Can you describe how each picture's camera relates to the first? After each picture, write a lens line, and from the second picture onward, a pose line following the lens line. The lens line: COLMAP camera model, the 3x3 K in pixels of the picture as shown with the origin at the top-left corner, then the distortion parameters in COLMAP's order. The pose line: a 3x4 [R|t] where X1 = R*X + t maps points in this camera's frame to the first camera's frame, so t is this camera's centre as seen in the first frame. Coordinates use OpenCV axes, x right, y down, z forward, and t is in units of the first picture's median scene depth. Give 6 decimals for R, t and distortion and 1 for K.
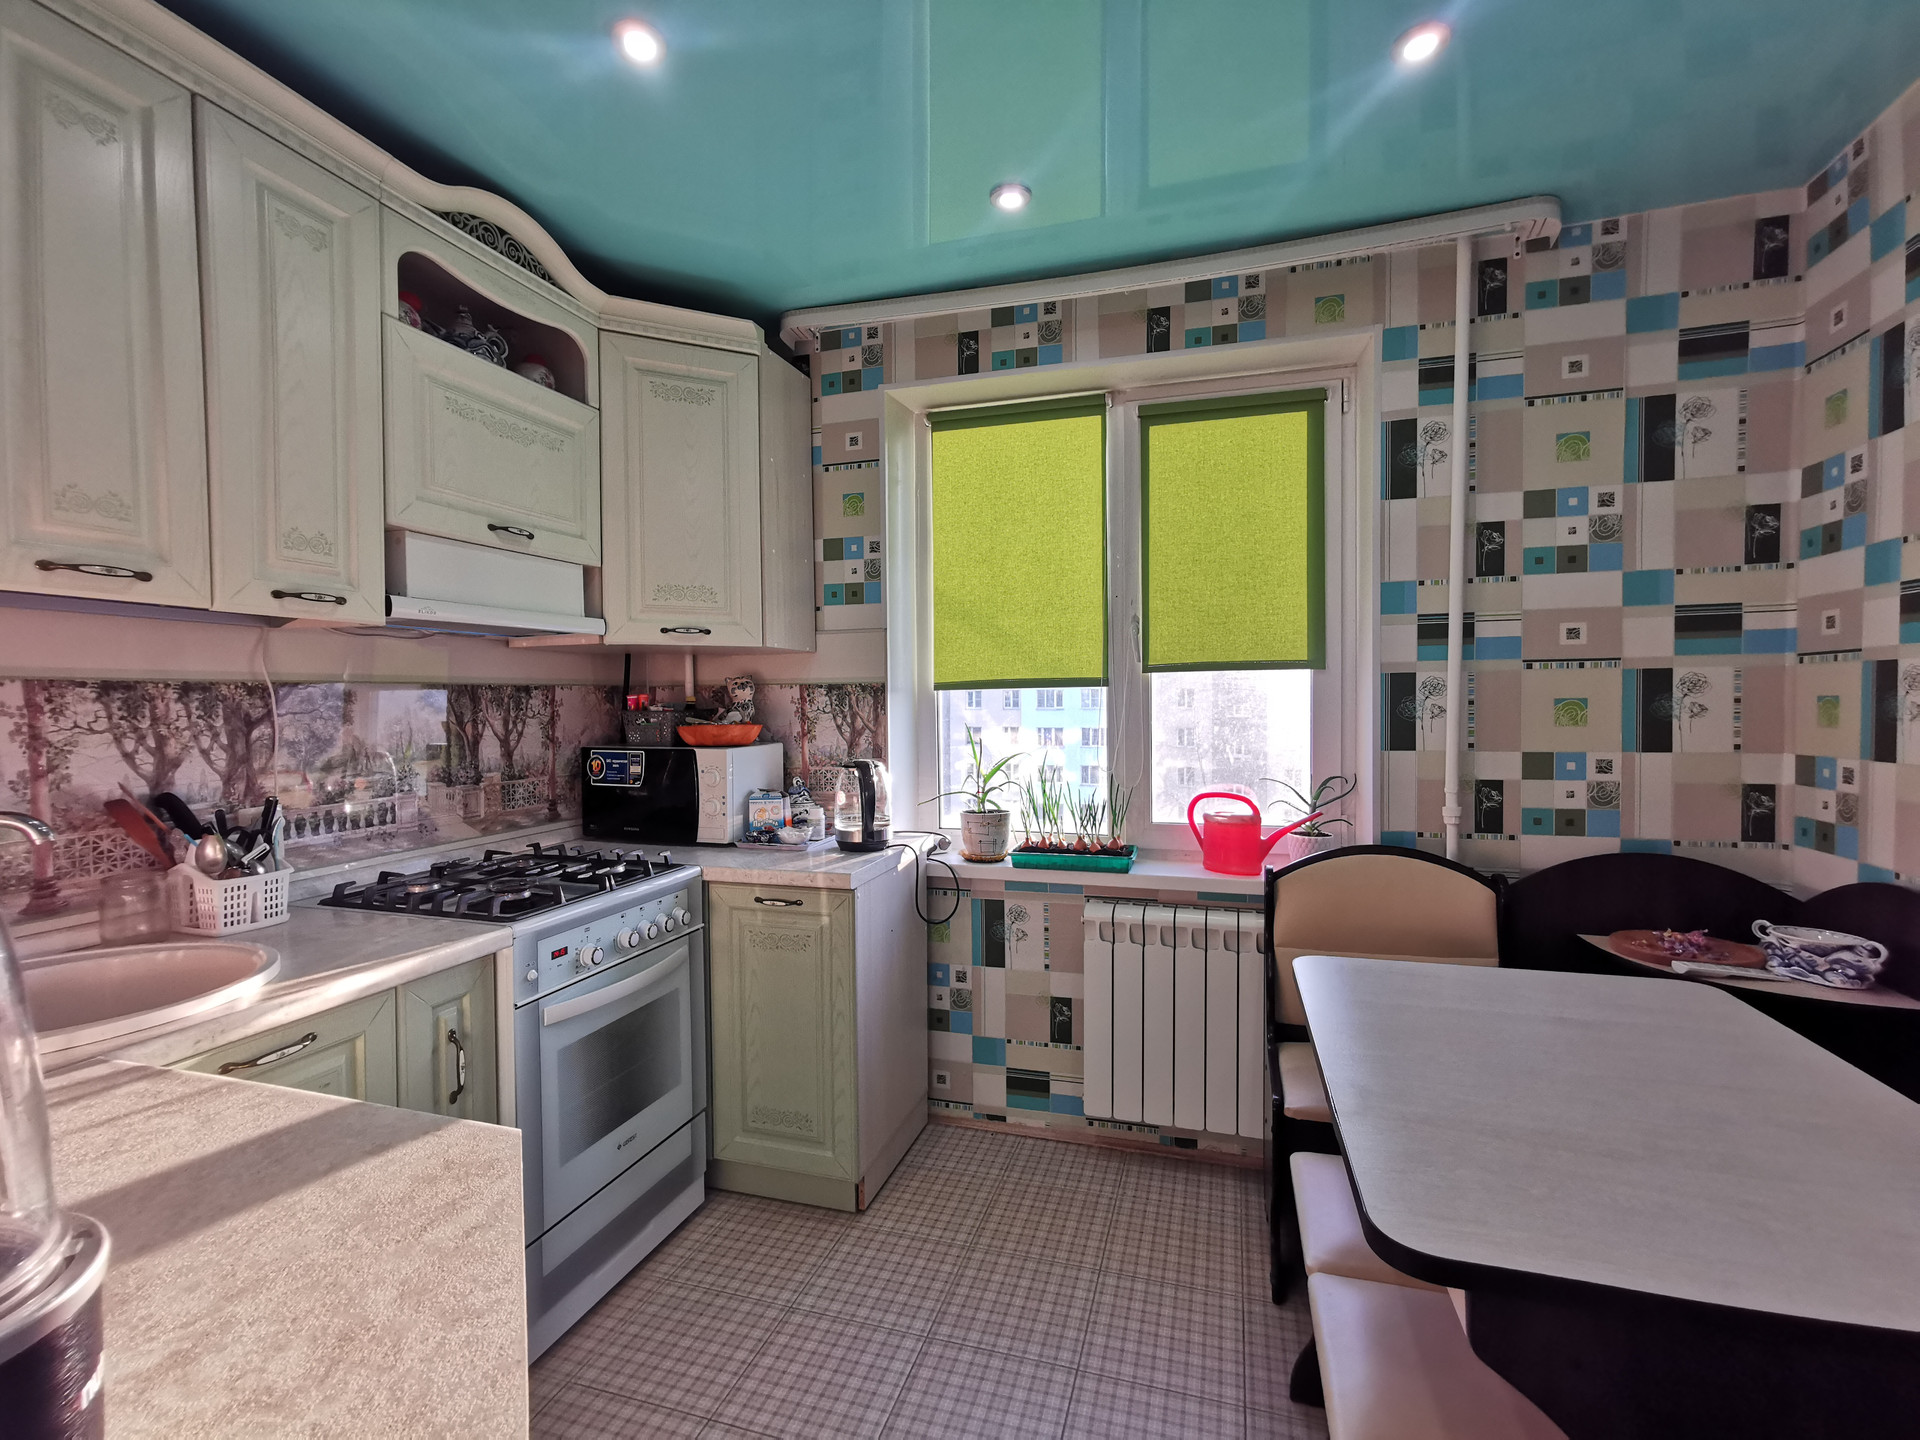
lens RADIAL K [[888.5, 0, 957.0], [0, 888.5, 721.8], [0, 0, 1]] dist [-0.011563, 0.014972]
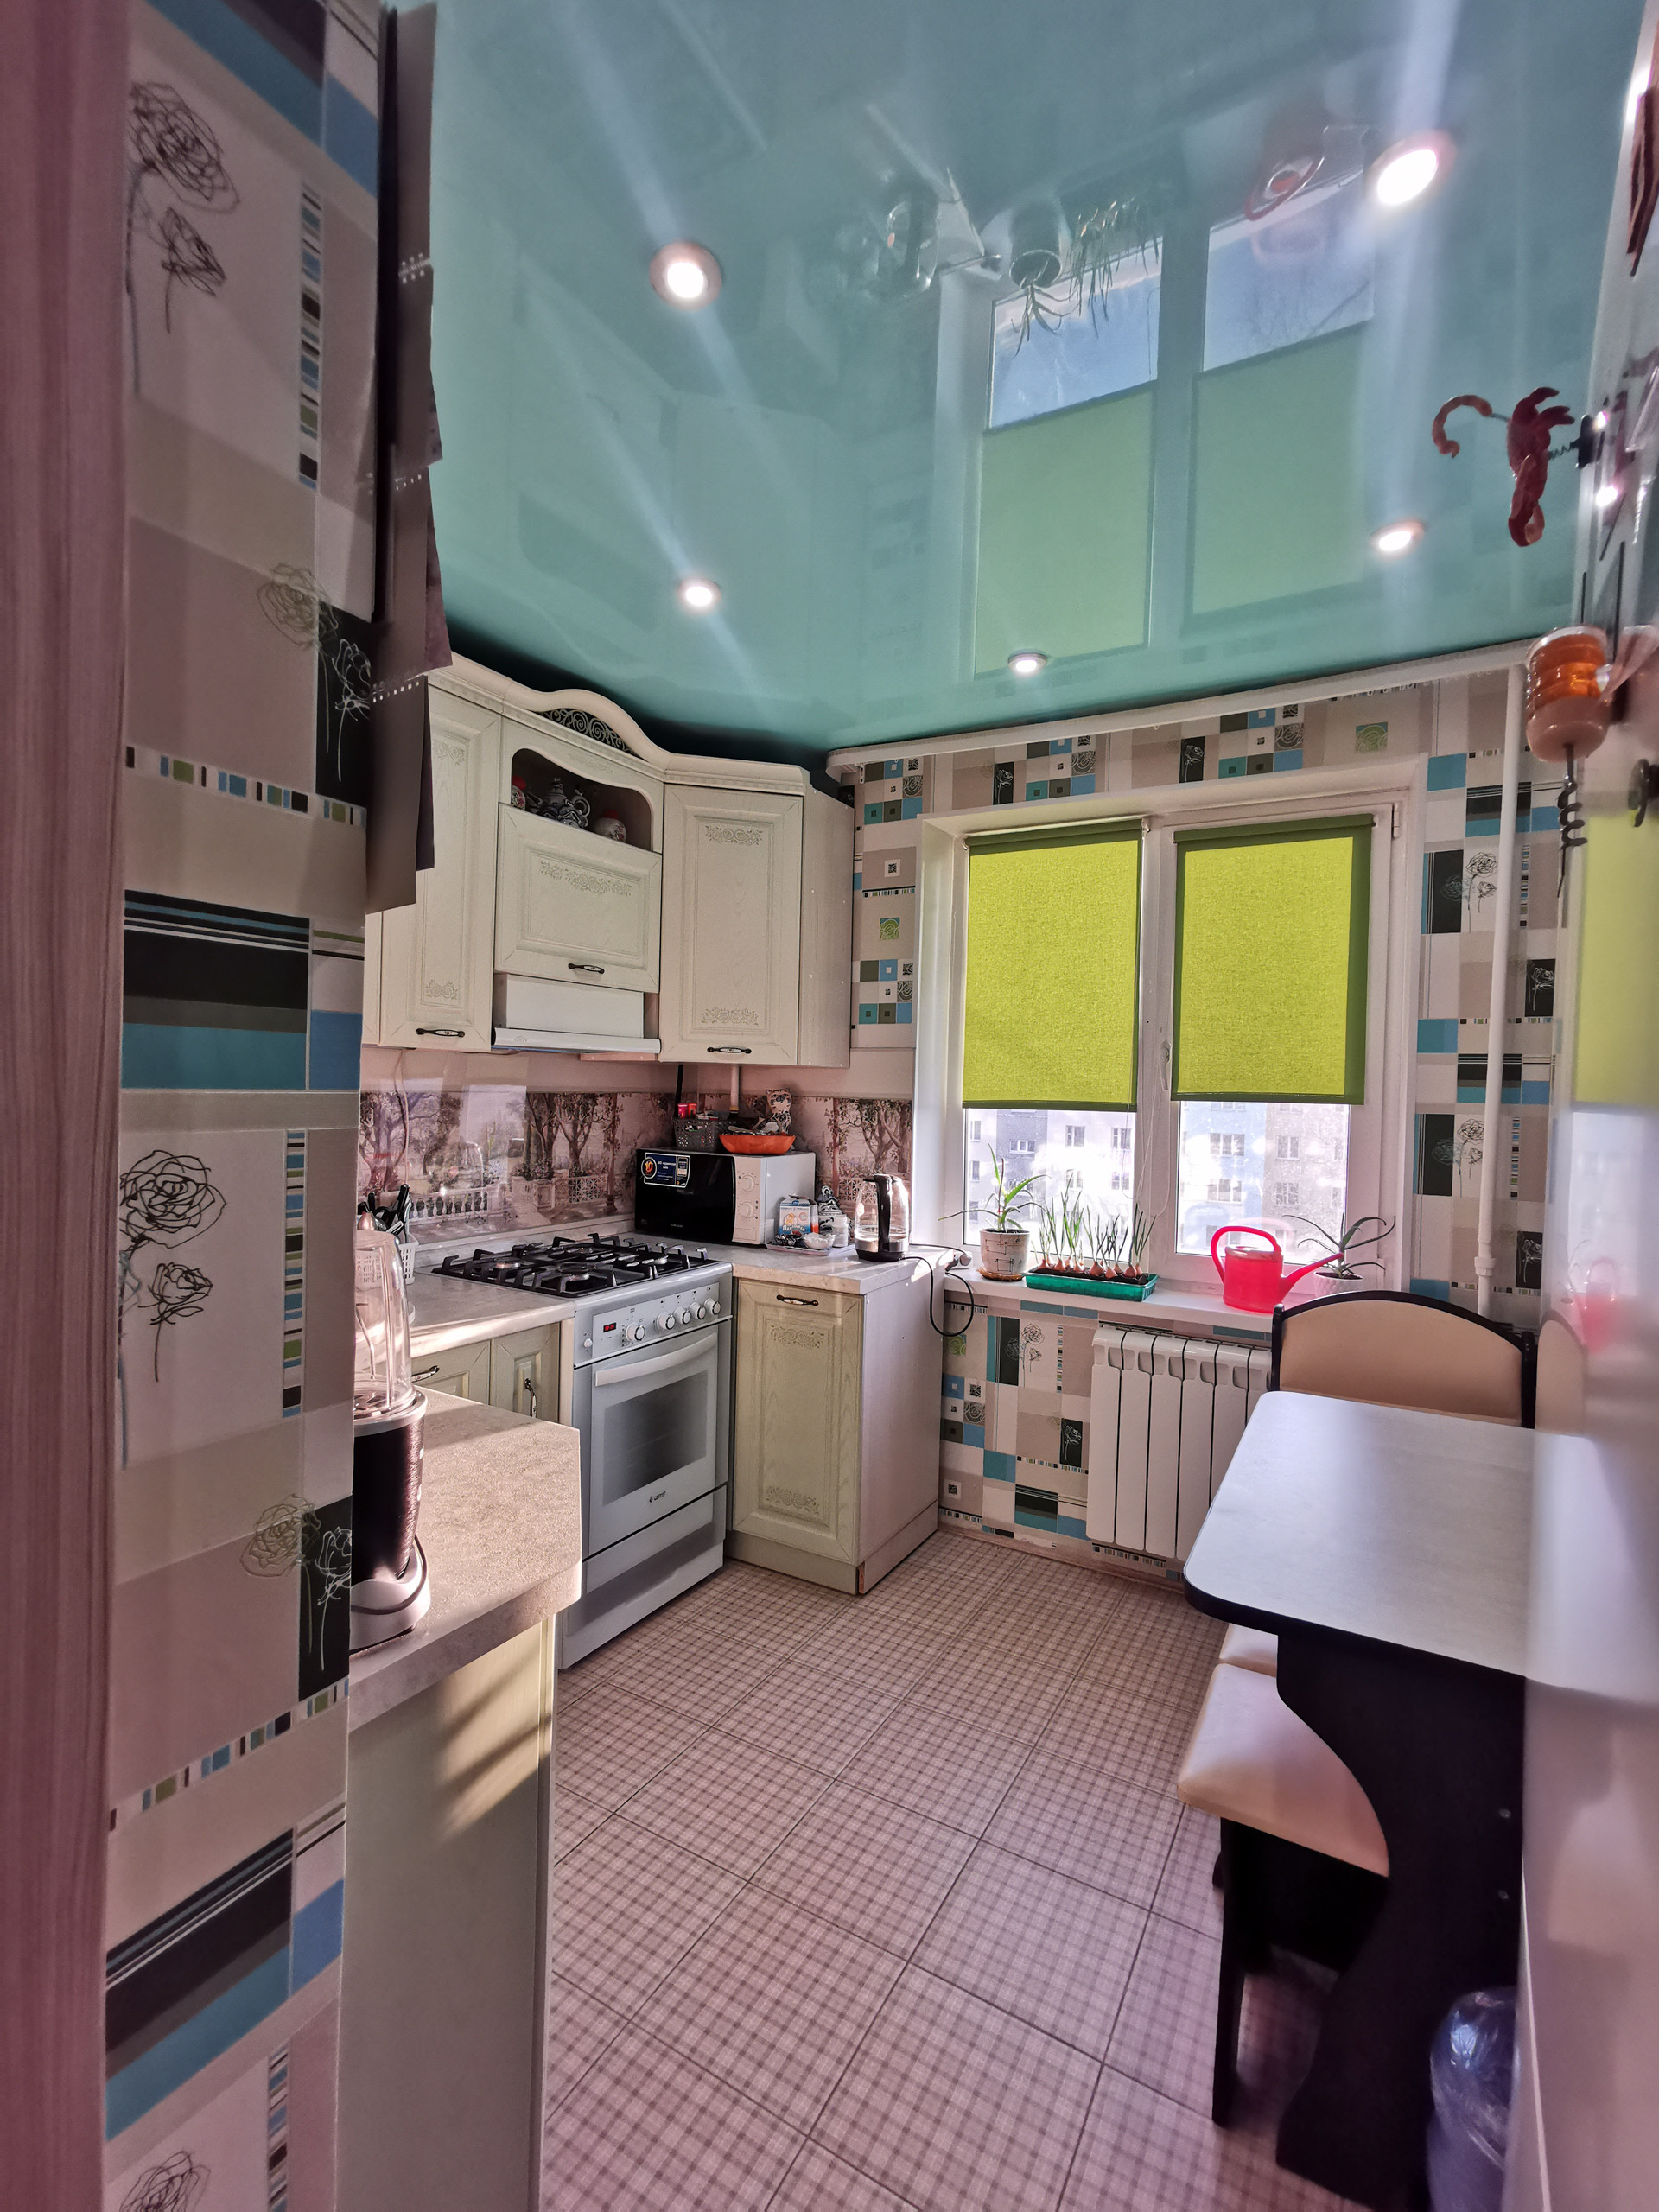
lens RADIAL K [[1010.3, 0, 829.5], [0, 1010.3, 1106.0], [0, 0, 1]] dist [0.012218, -0.044998]
pose [[0.975285, 0.037308, -0.217778, 0.097329], [-0.039209, 0.999221, -0.004413, -0.033470], [0.217444, 0.012843, 0.975988, -0.208108]]
